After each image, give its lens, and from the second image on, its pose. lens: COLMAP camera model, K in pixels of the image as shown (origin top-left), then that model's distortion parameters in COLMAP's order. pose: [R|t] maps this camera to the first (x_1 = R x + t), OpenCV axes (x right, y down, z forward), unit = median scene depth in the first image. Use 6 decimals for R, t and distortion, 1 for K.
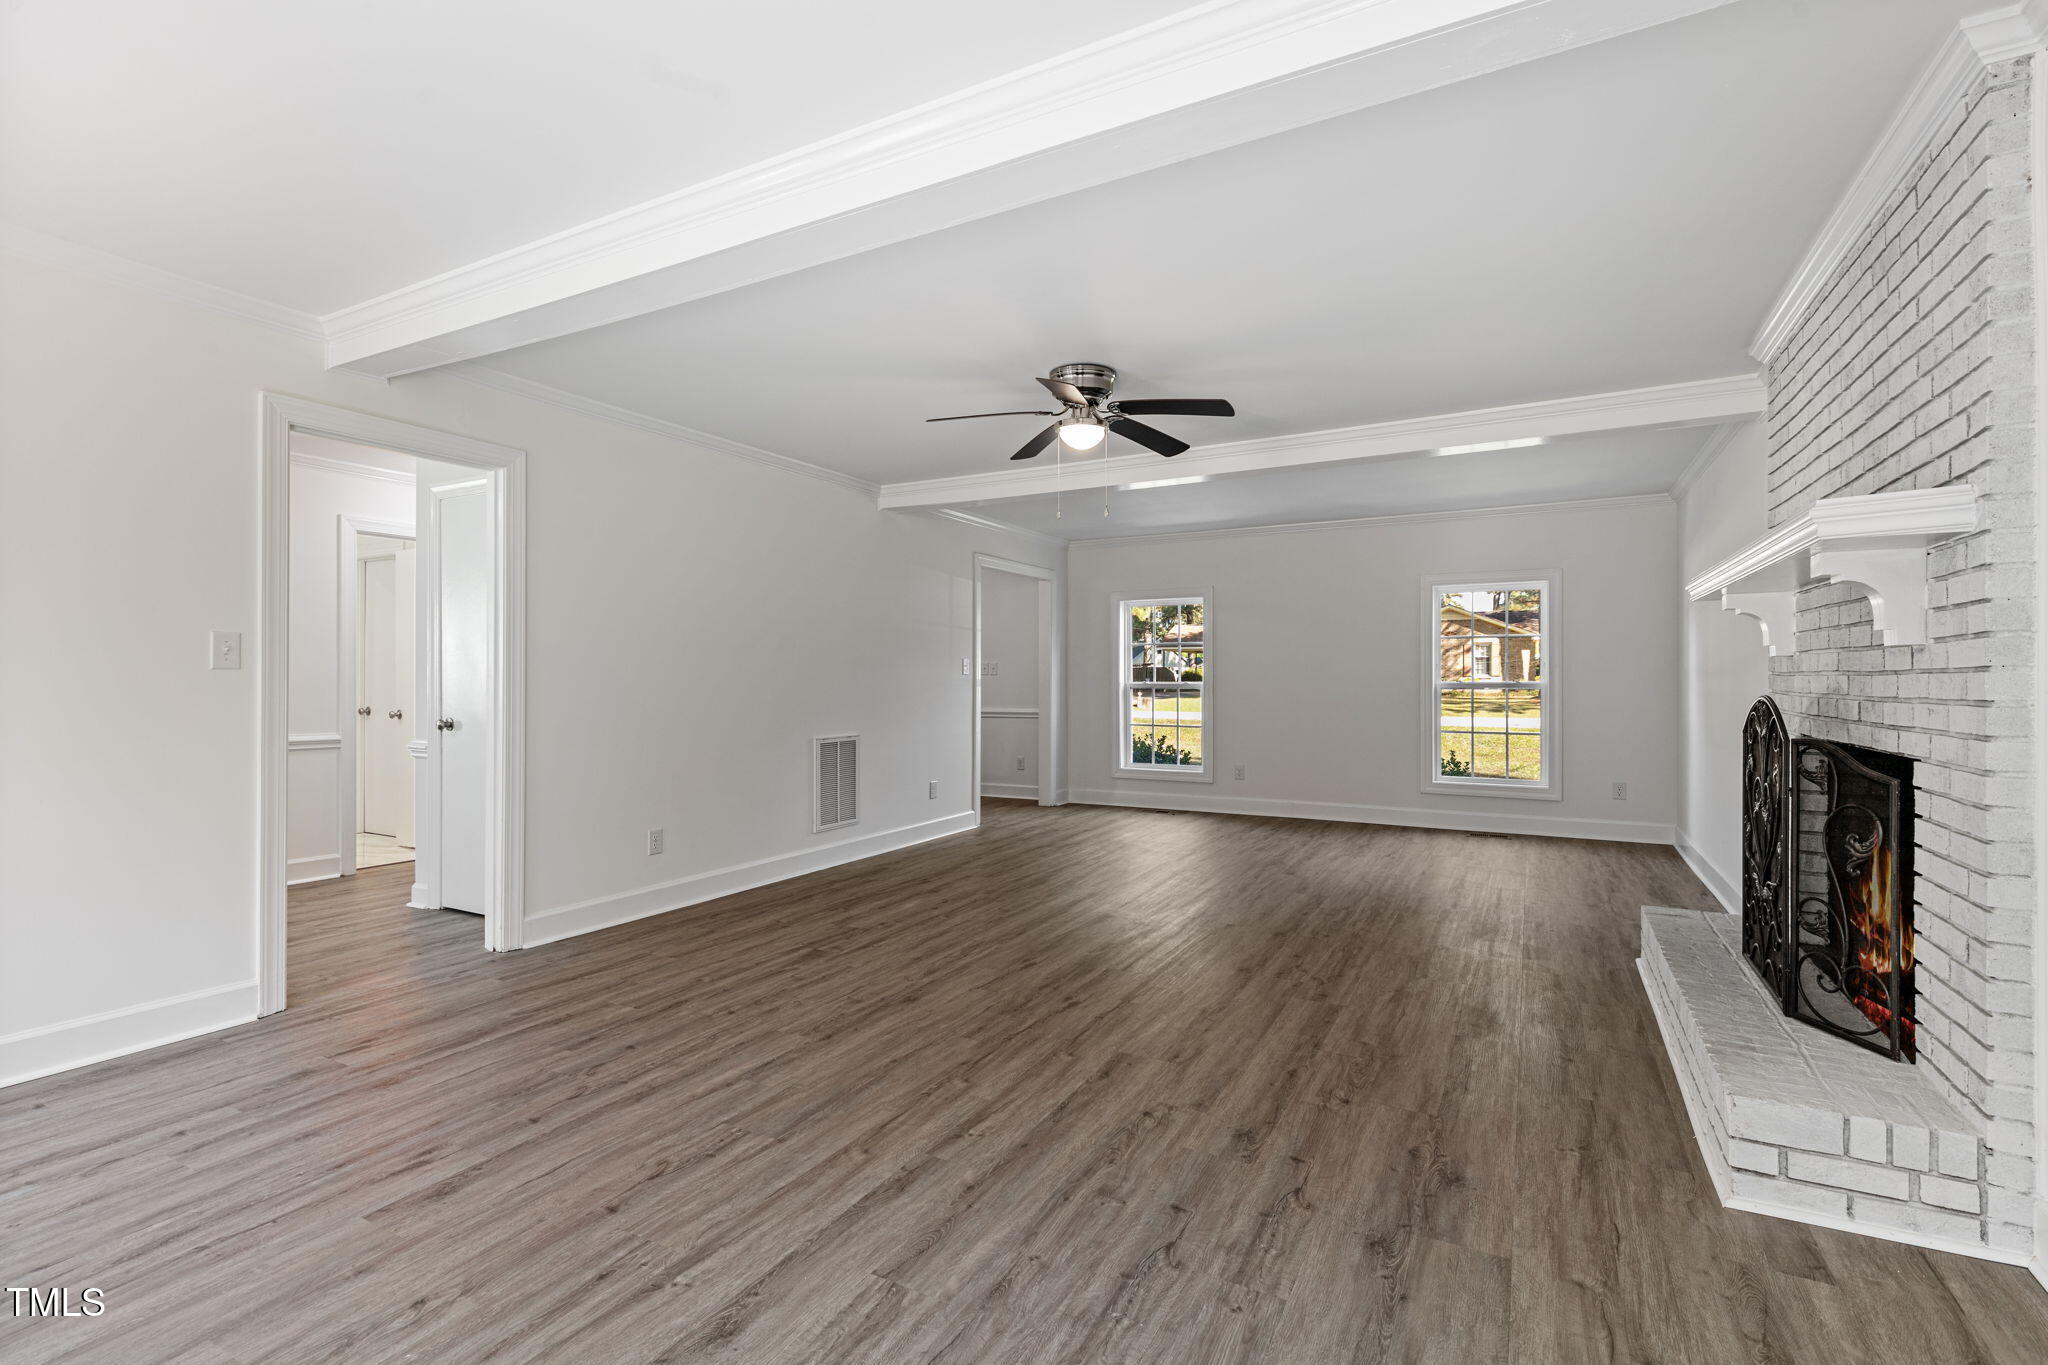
lens RADIAL K [[928.6, 0, 1029.0], [0, 928.6, 681.4], [0, 0, 1]] dist [0.004025, -0.000456]
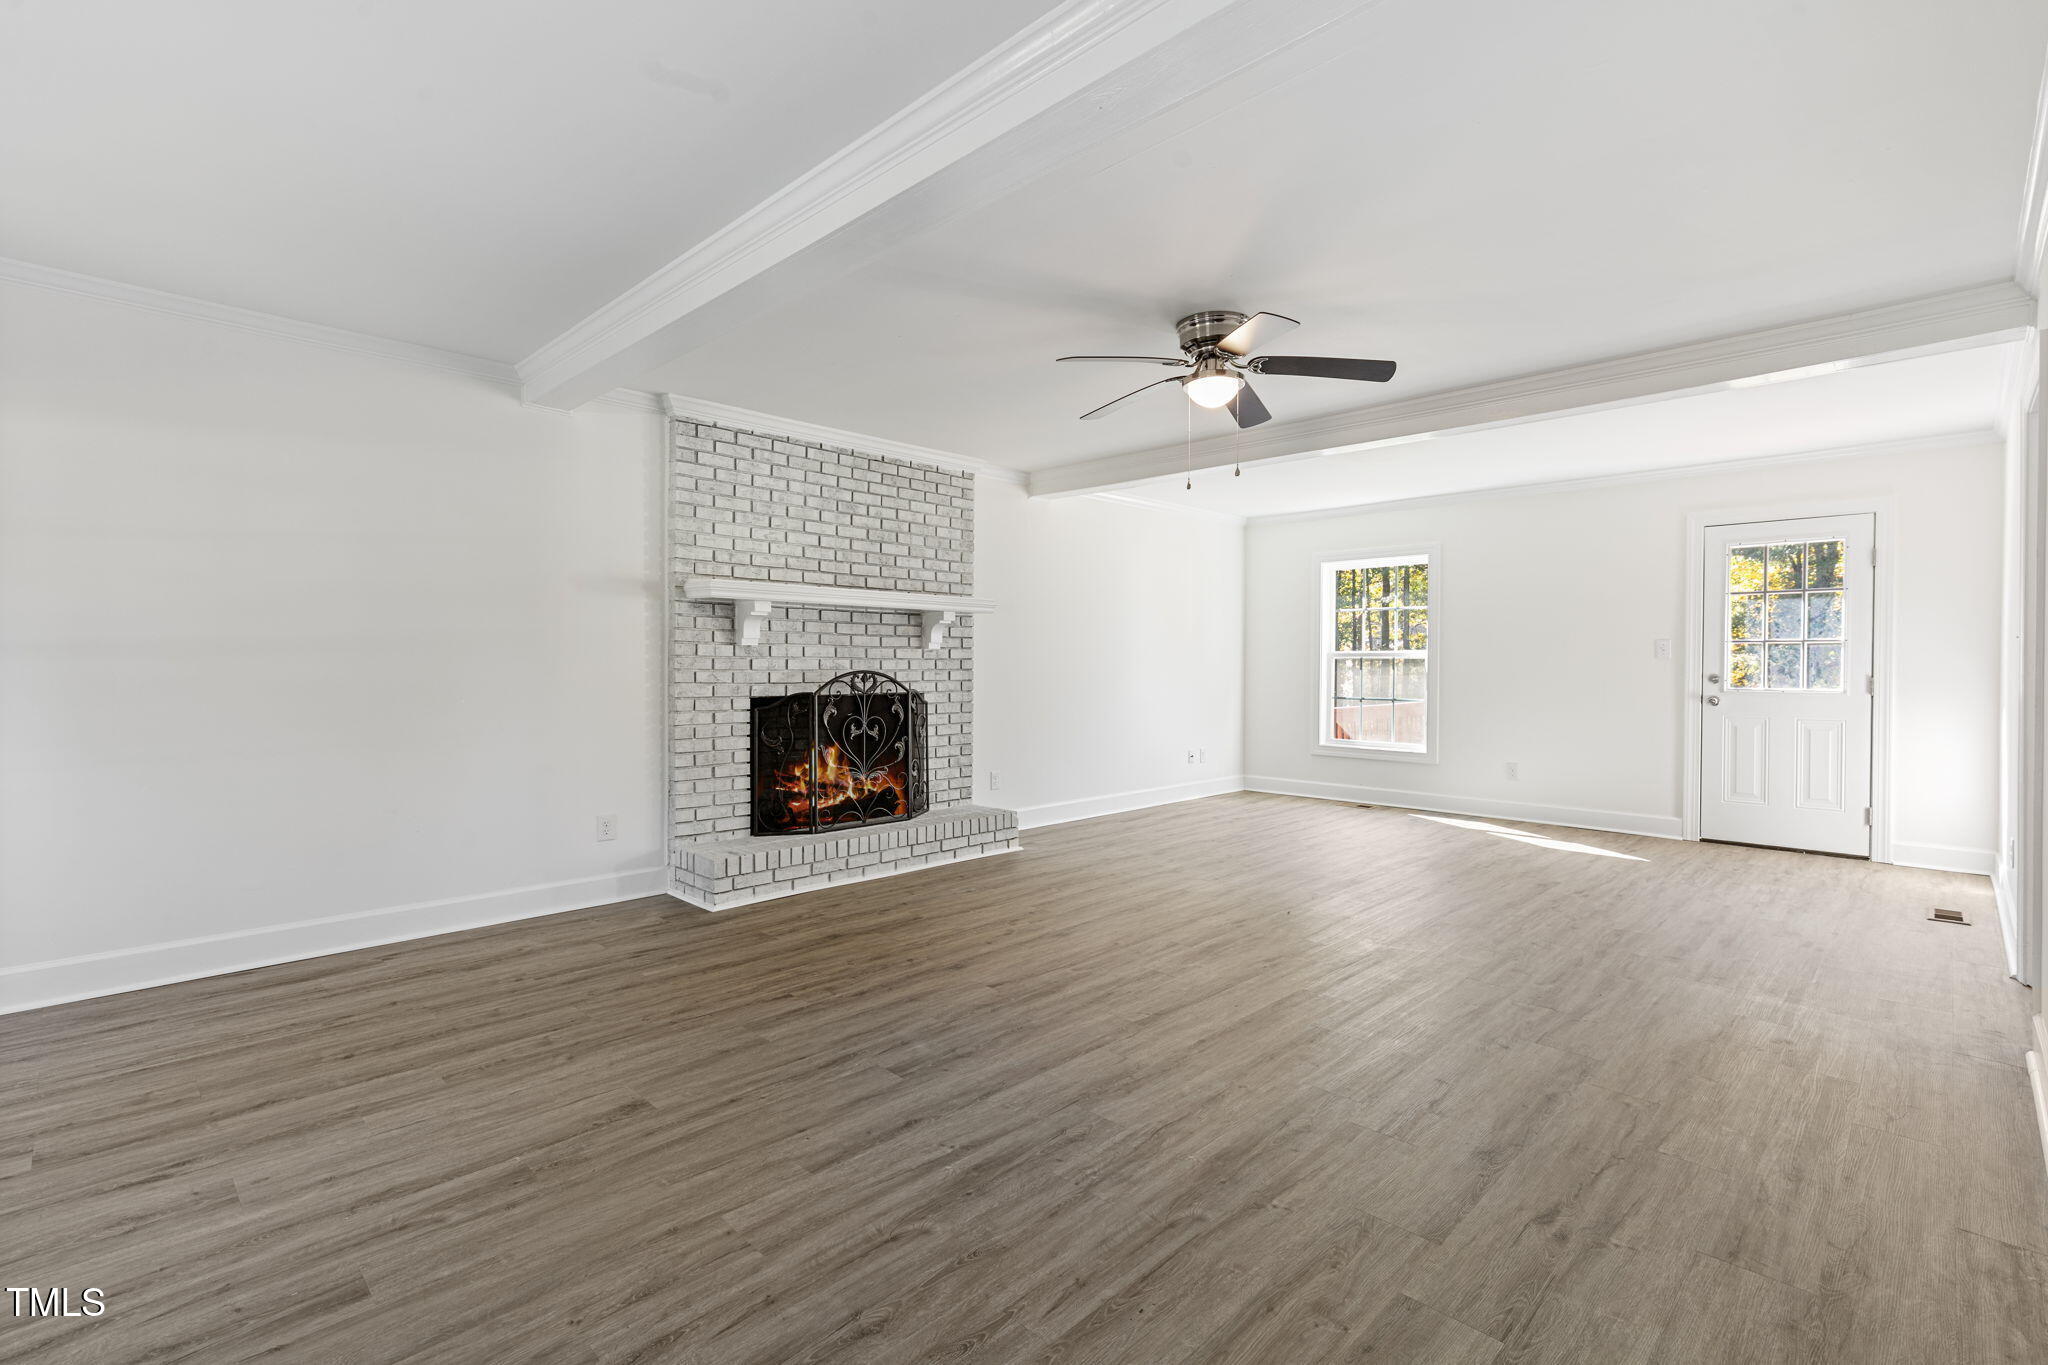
lens RADIAL K [[928.6, 0, 1029.0], [0, 928.6, 681.4], [0, 0, 1]] dist [0.004025, -0.000456]
pose [[-0.961858, -0.008230, 0.273426, -0.032037], [-0.003738, 0.999849, 0.016945, 0.004481], [-0.273524, 0.015277, -0.961744, 3.305669]]
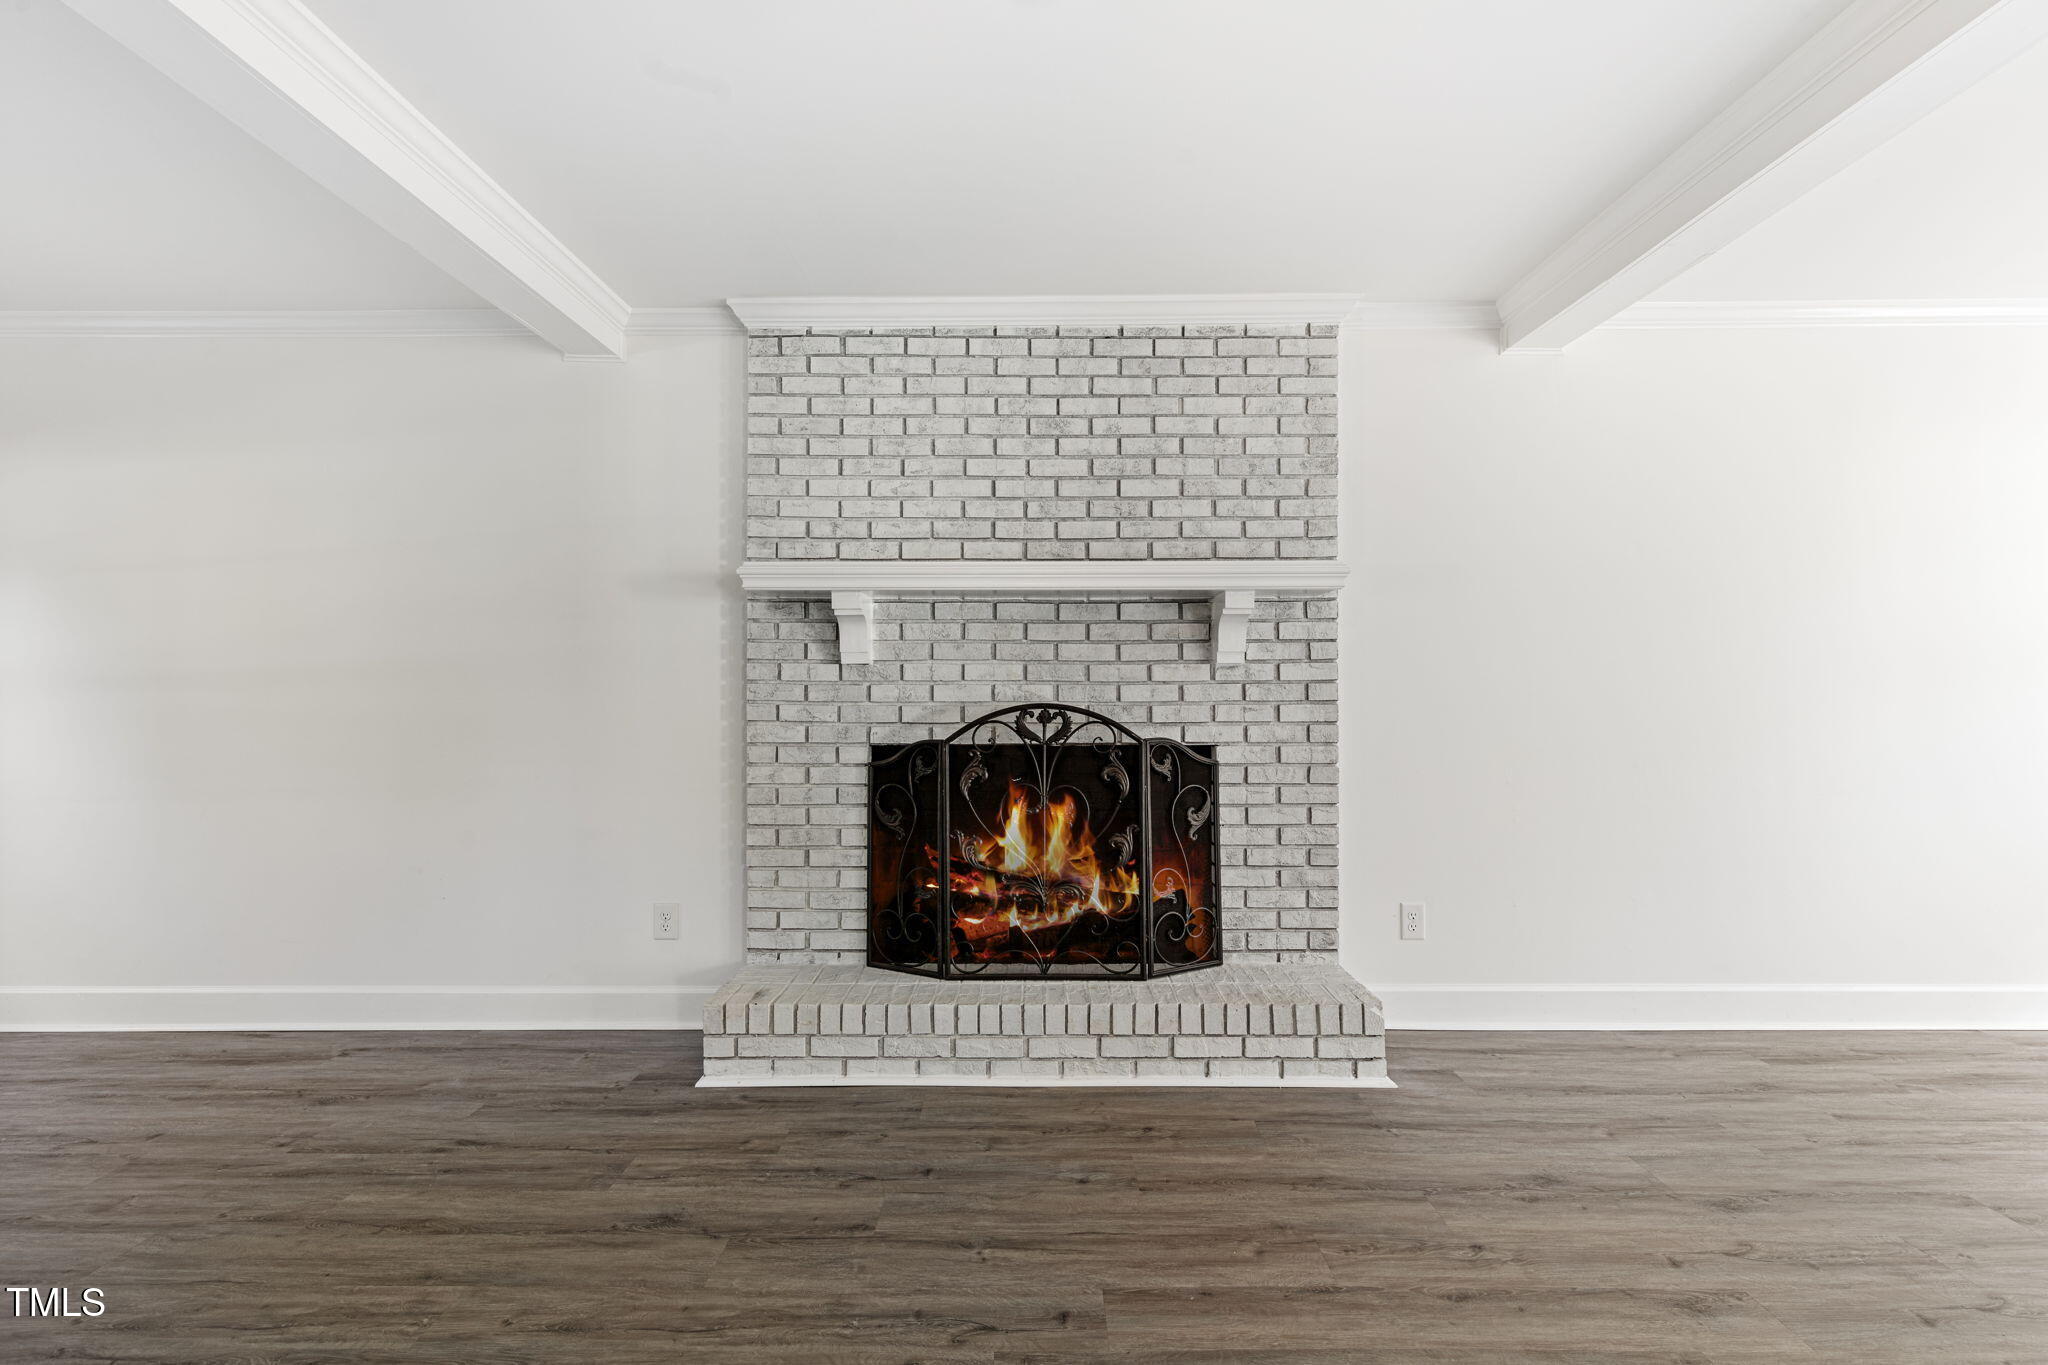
lens RADIAL K [[985.1, 0, 1024.0], [0, 985.1, 682.5], [0, 0, 1]] dist [-0.000027, 0.000242]
pose [[-0.472710, 0.010028, 0.881161, -0.214634], [-0.000224, 0.999934, -0.011500, 0.004679], [-0.881218, -0.005633, -0.472677, 1.898027]]
